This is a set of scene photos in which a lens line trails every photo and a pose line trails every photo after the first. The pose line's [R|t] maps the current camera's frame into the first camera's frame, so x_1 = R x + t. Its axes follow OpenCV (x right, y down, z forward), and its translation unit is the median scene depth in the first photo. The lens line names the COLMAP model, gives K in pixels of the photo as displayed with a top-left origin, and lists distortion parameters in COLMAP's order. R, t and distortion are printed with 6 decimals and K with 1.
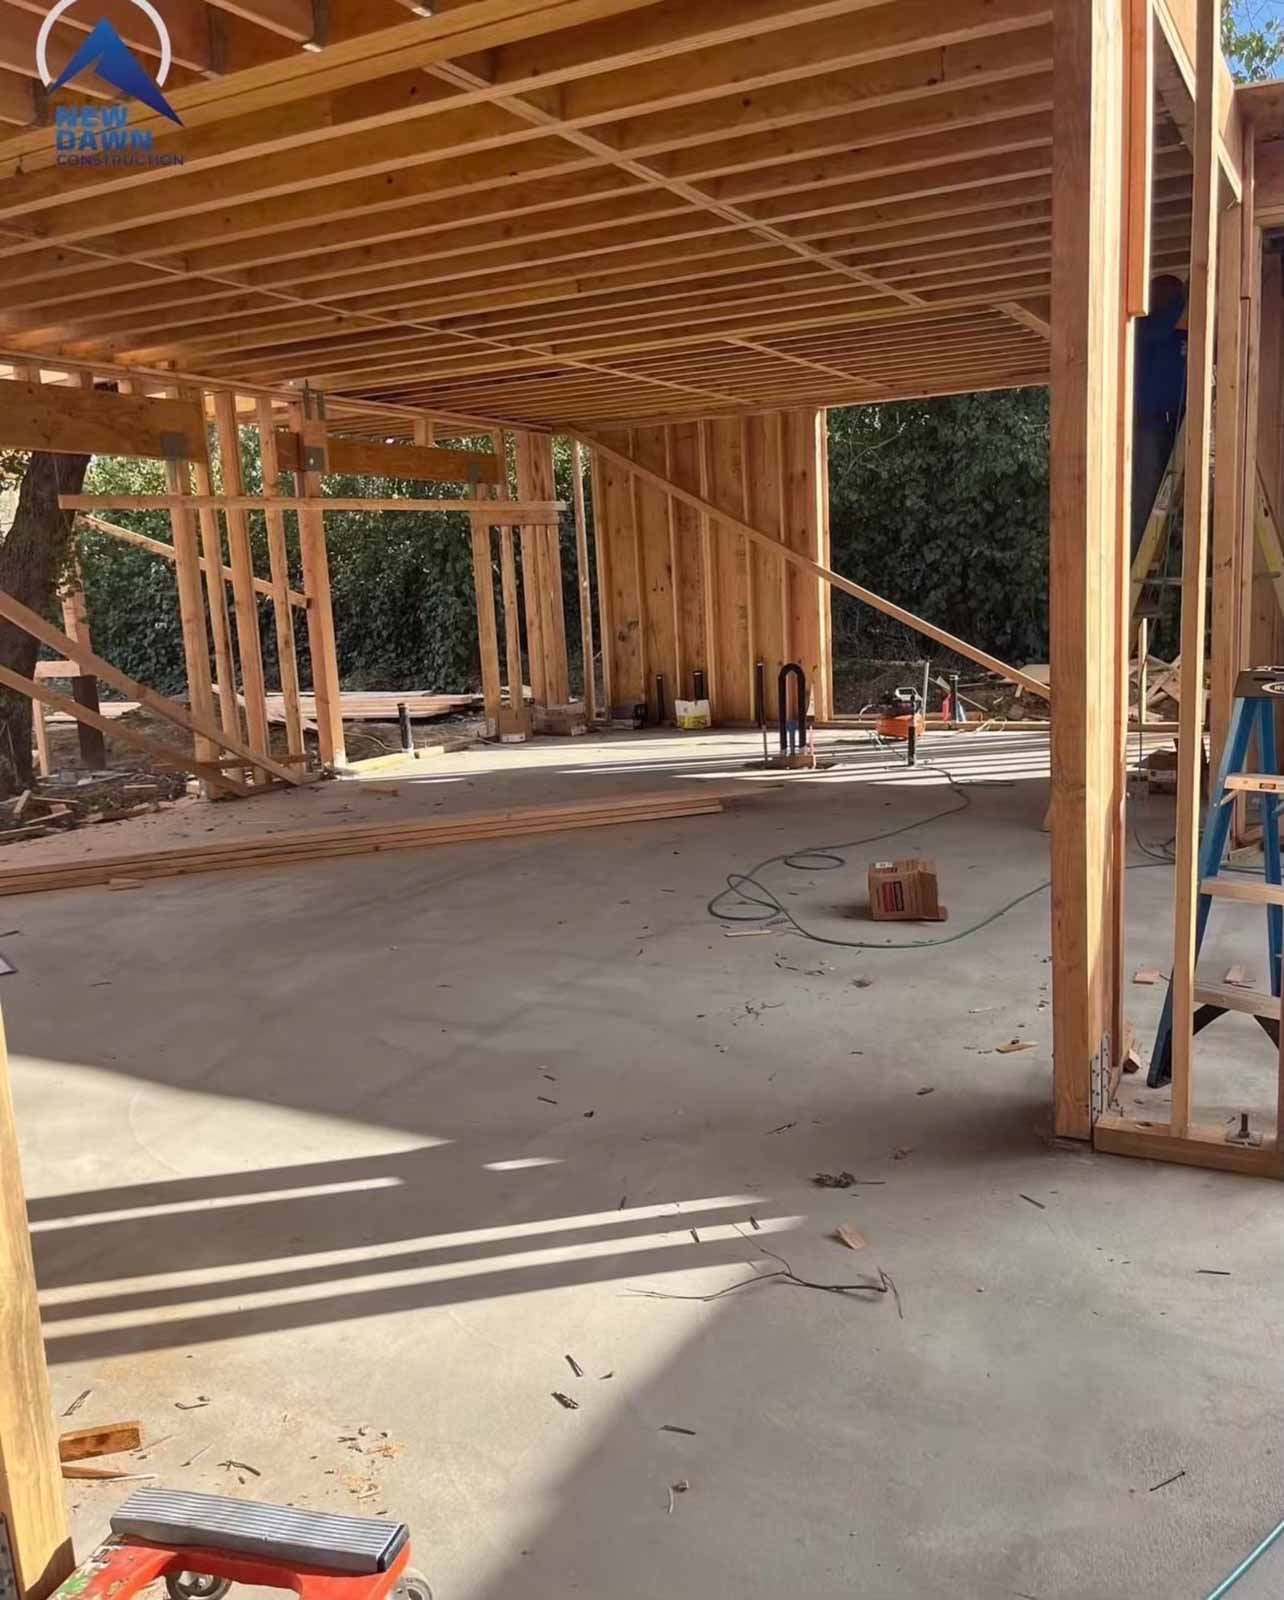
lens RADIAL K [[1346.6, 0, 652.4], [0, 1346.6, 802.1], [0, 0, 1]] dist [0.030728, -0.001927]
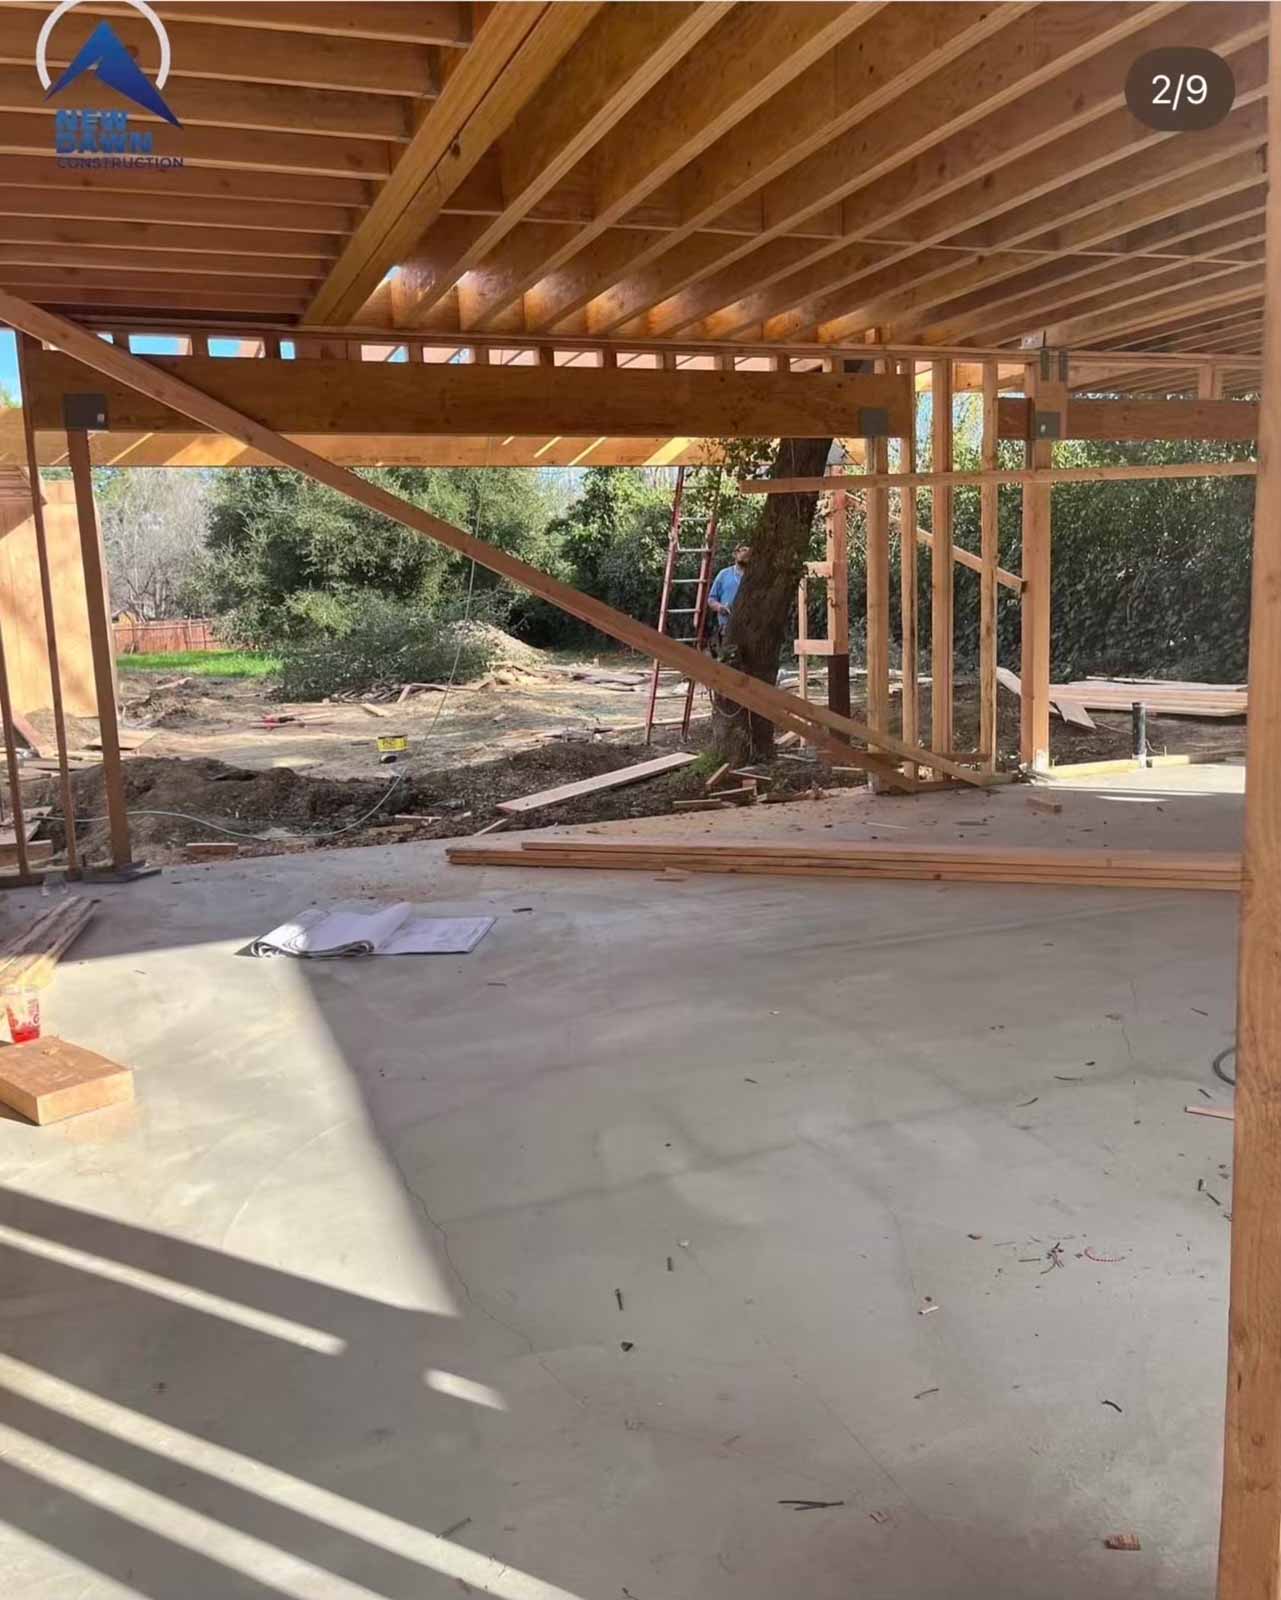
lens RADIAL K [[1289.9, 0, 629.1], [0, 1289.9, 811.7], [0, 0, 1]] dist [0.038654, -0.027228]
pose [[0.755808, 0.125013, -0.642749, 0.140122], [-0.102927, 0.992085, 0.071927, -0.037455], [0.646653, 0.011793, 0.762693, 0.189166]]
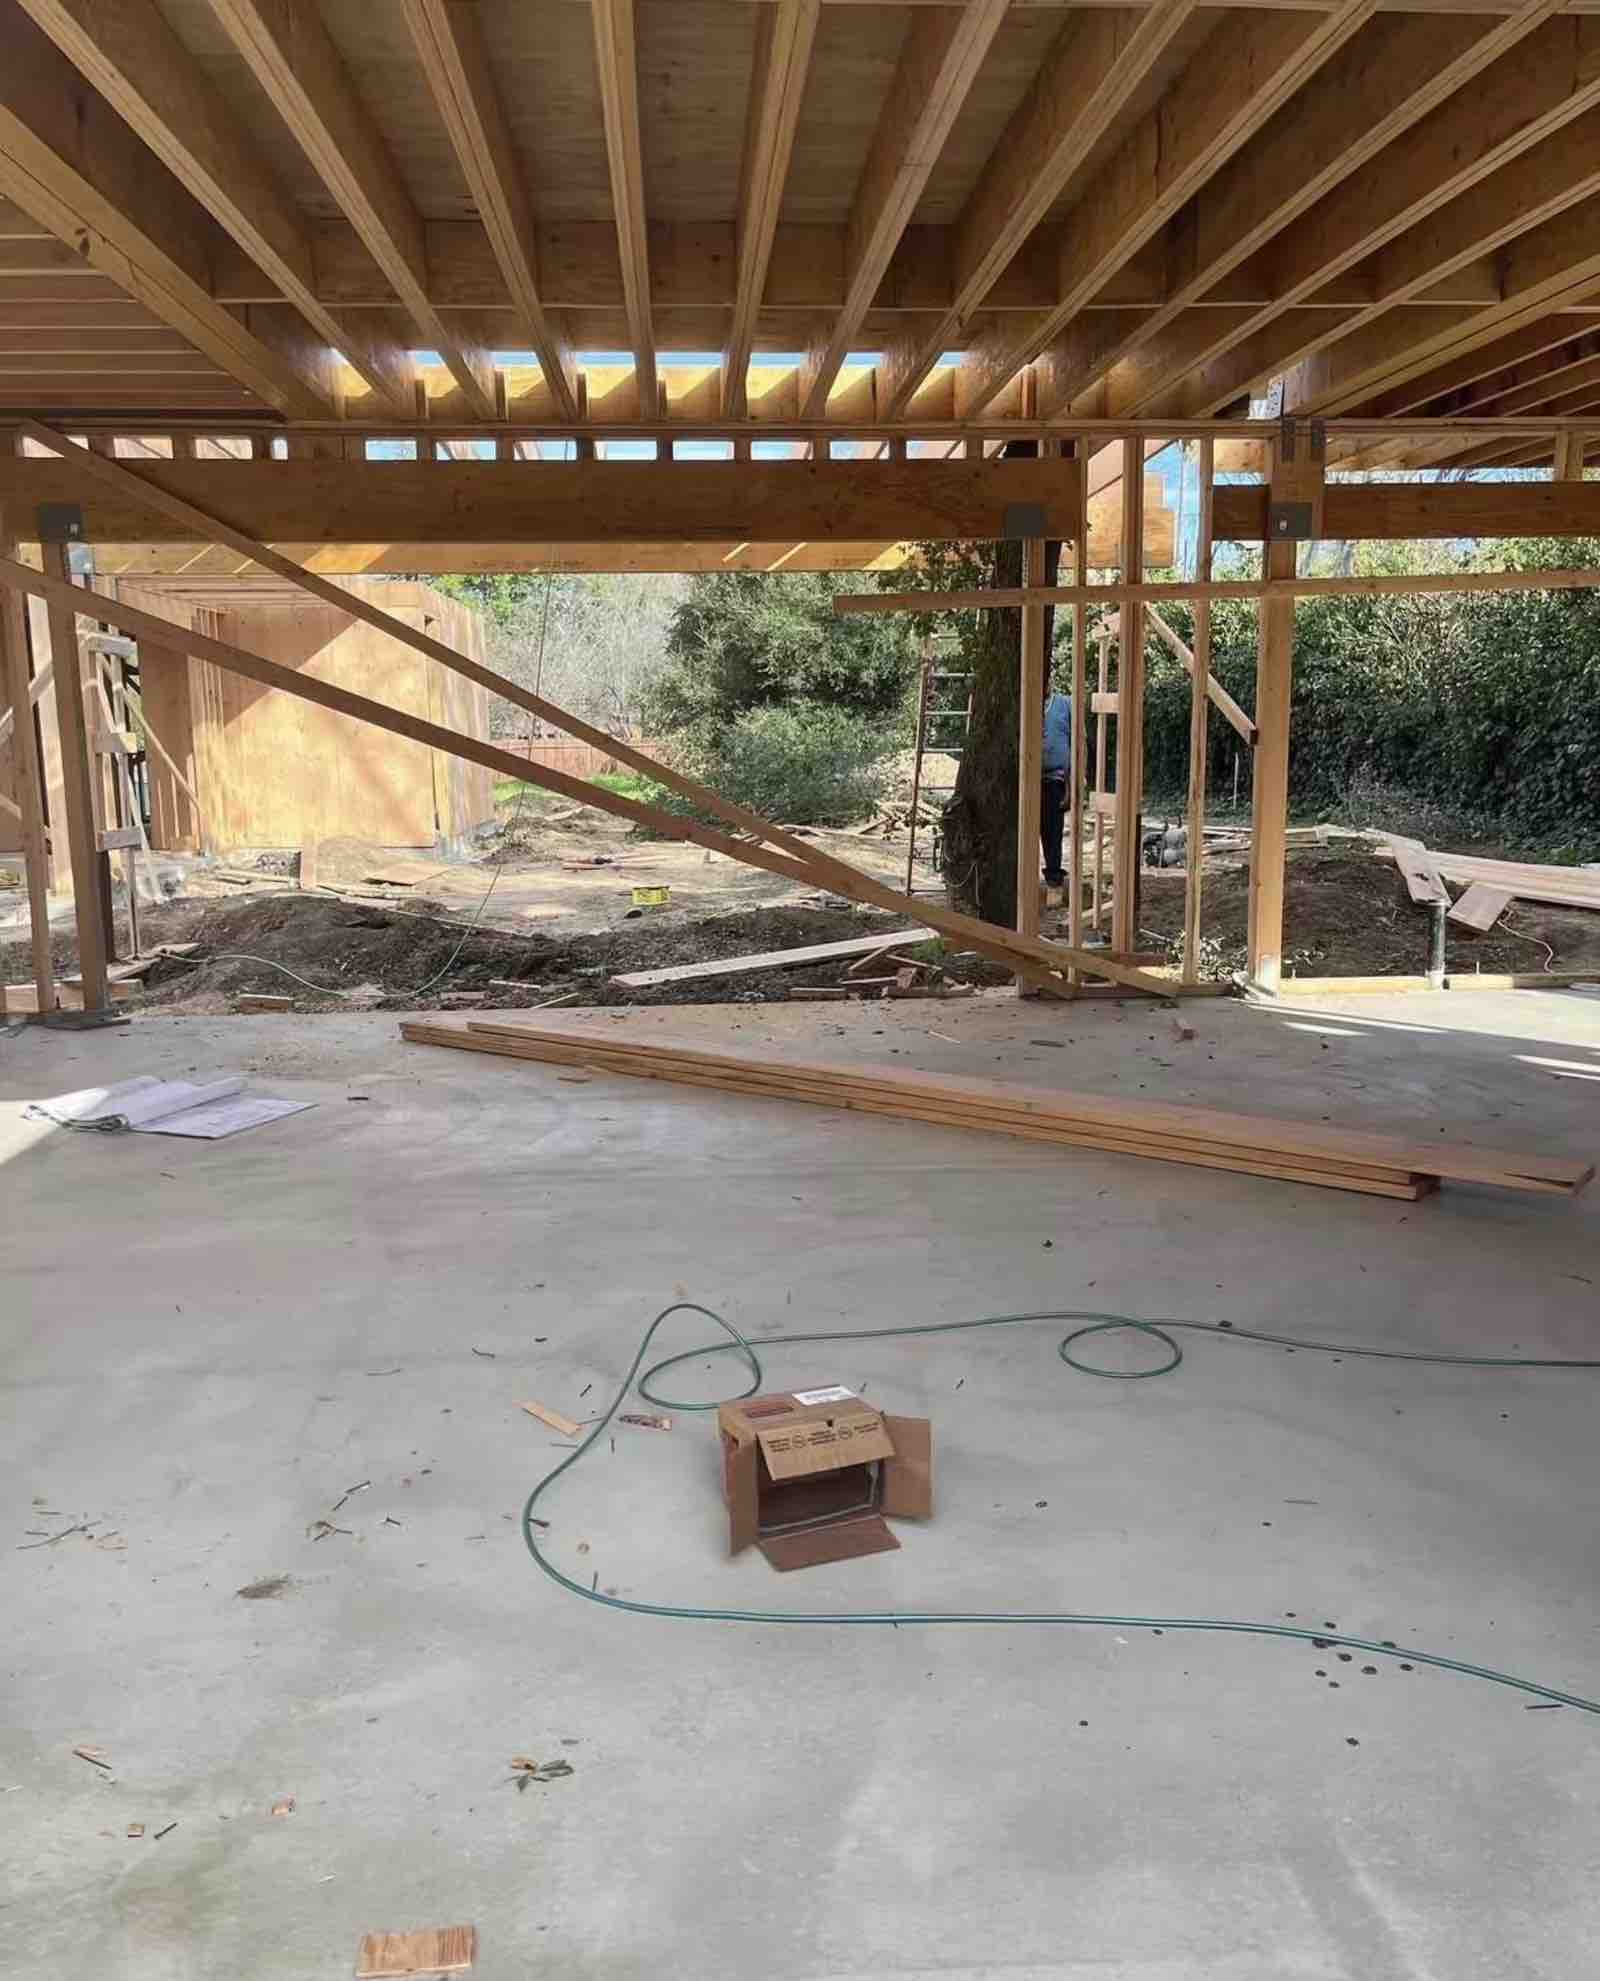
lens RADIAL K [[1597.1, 0, 788.0], [0, 1597.1, 1010.6], [0, 0, 1]] dist [0.038654, -0.027228]
pose [[0.531361, 0.187455, -0.826145, 0.357579], [-0.149516, 0.980654, 0.126347, -0.089799], [0.833847, 0.056385, 0.549109, 0.416722]]
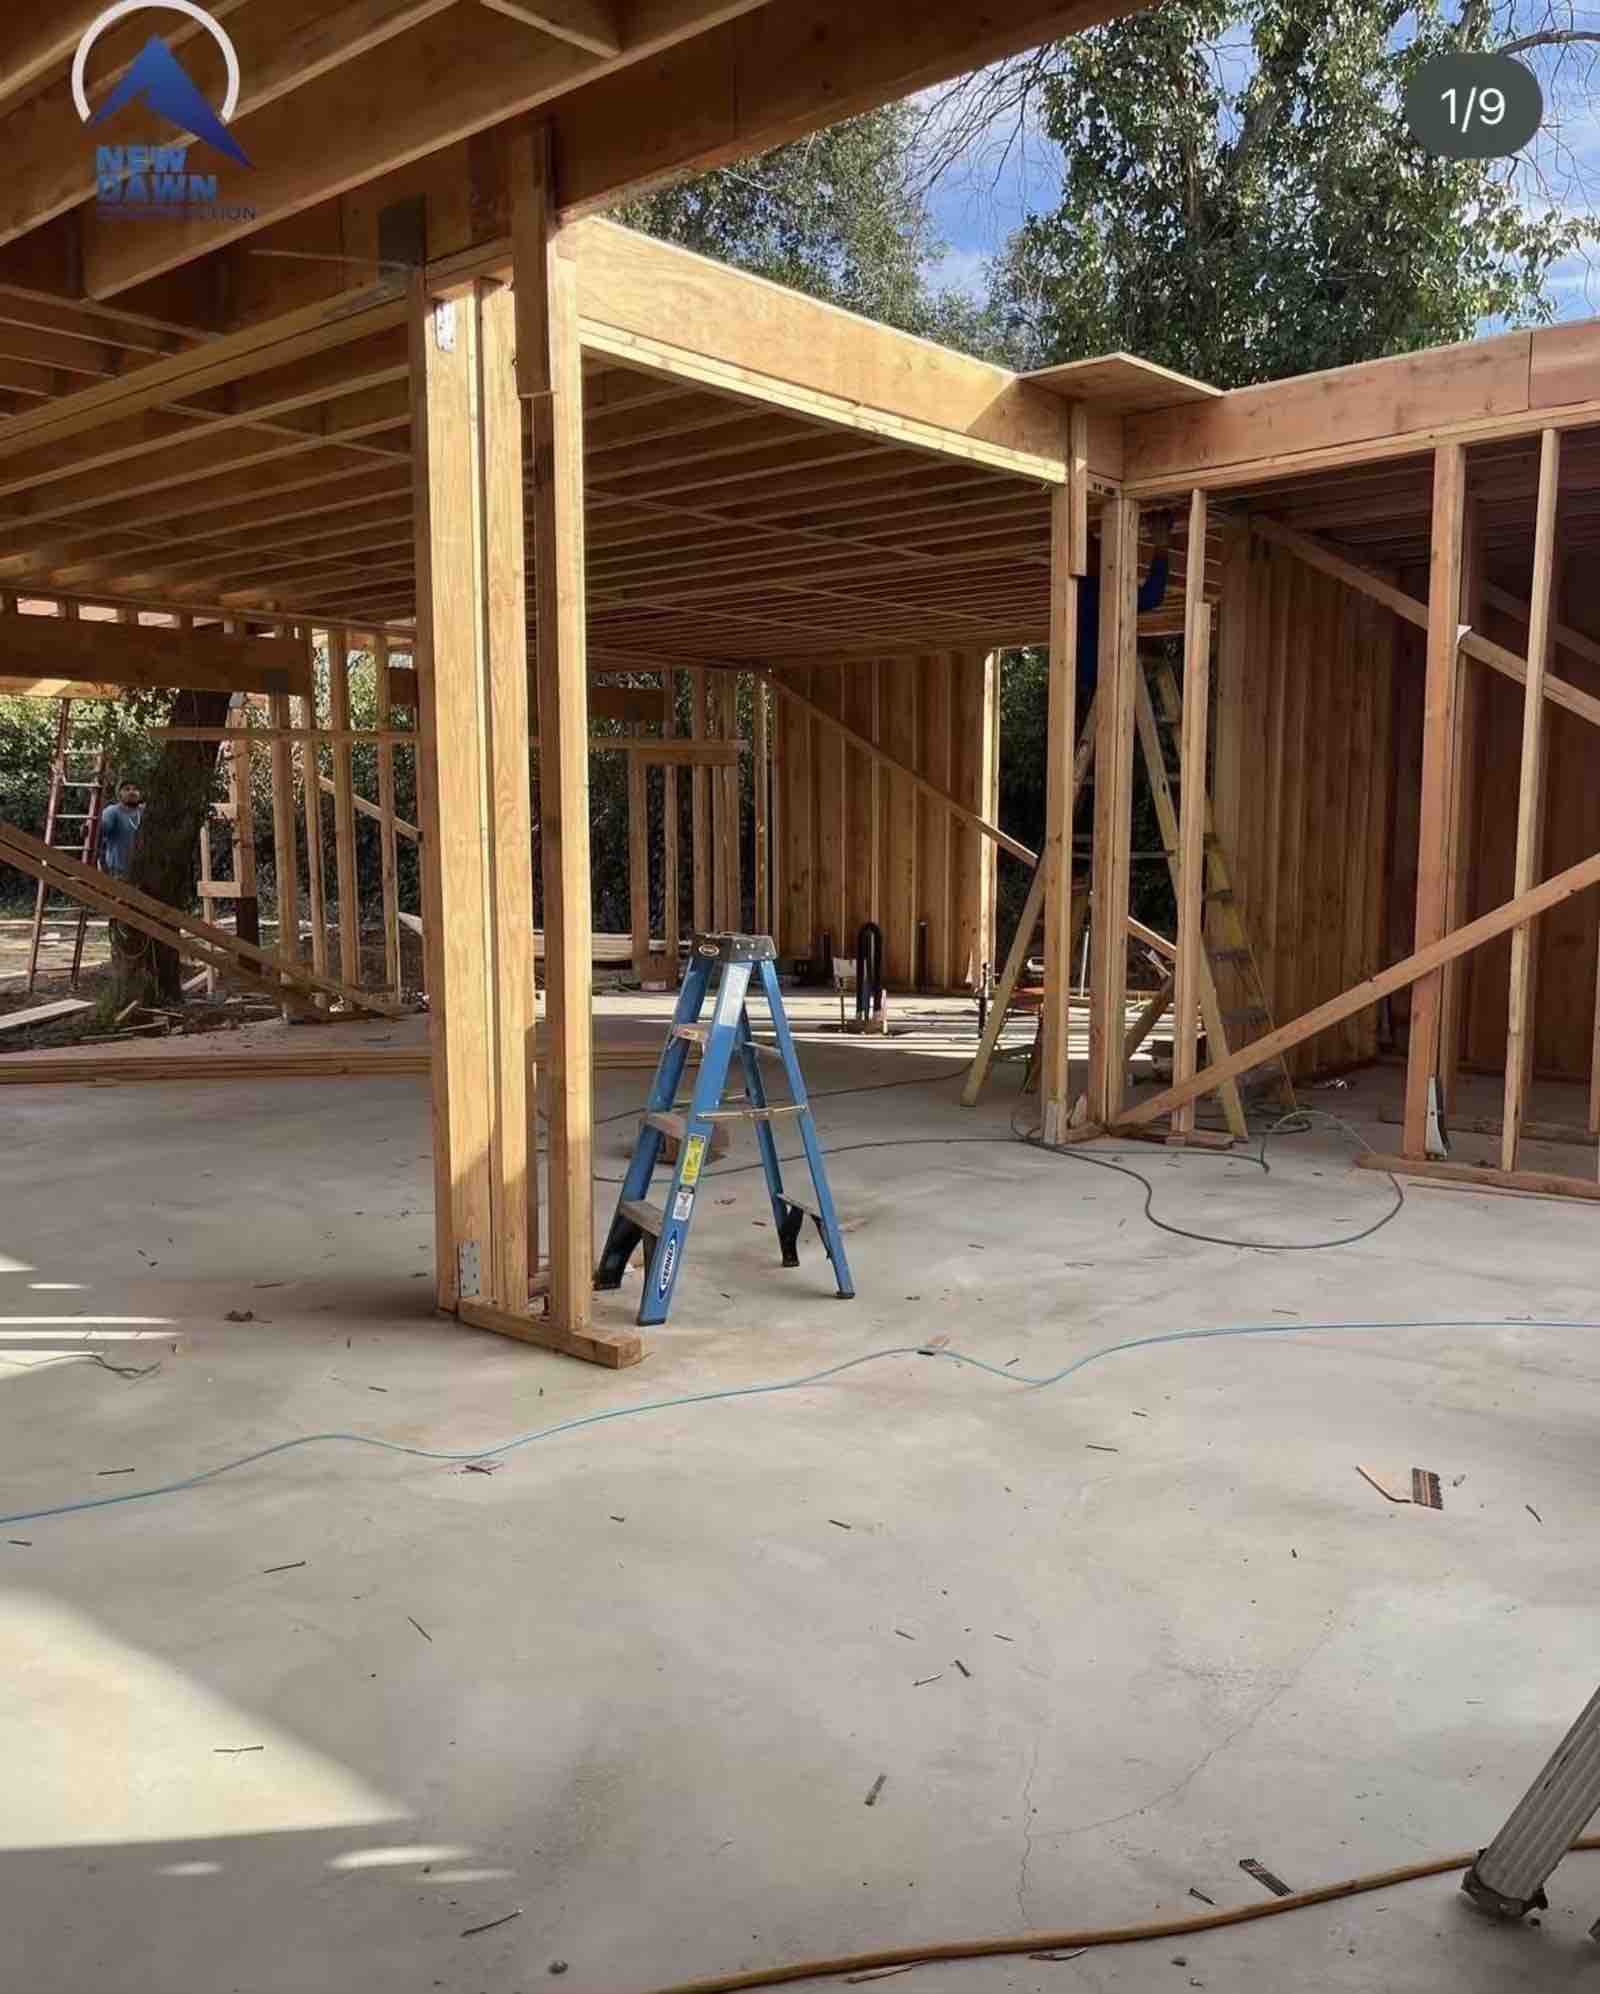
lens RADIAL K [[1607.5, 0, 757.8], [0, 1607.5, 1034.3], [0, 0, 1]] dist [0.038654, -0.027228]
pose [[0.970047, 0.073376, -0.231571, 0.317084], [-0.080304, 0.996557, -0.020619, 0.004670], [0.229261, 0.038597, 0.972599, -0.118907]]
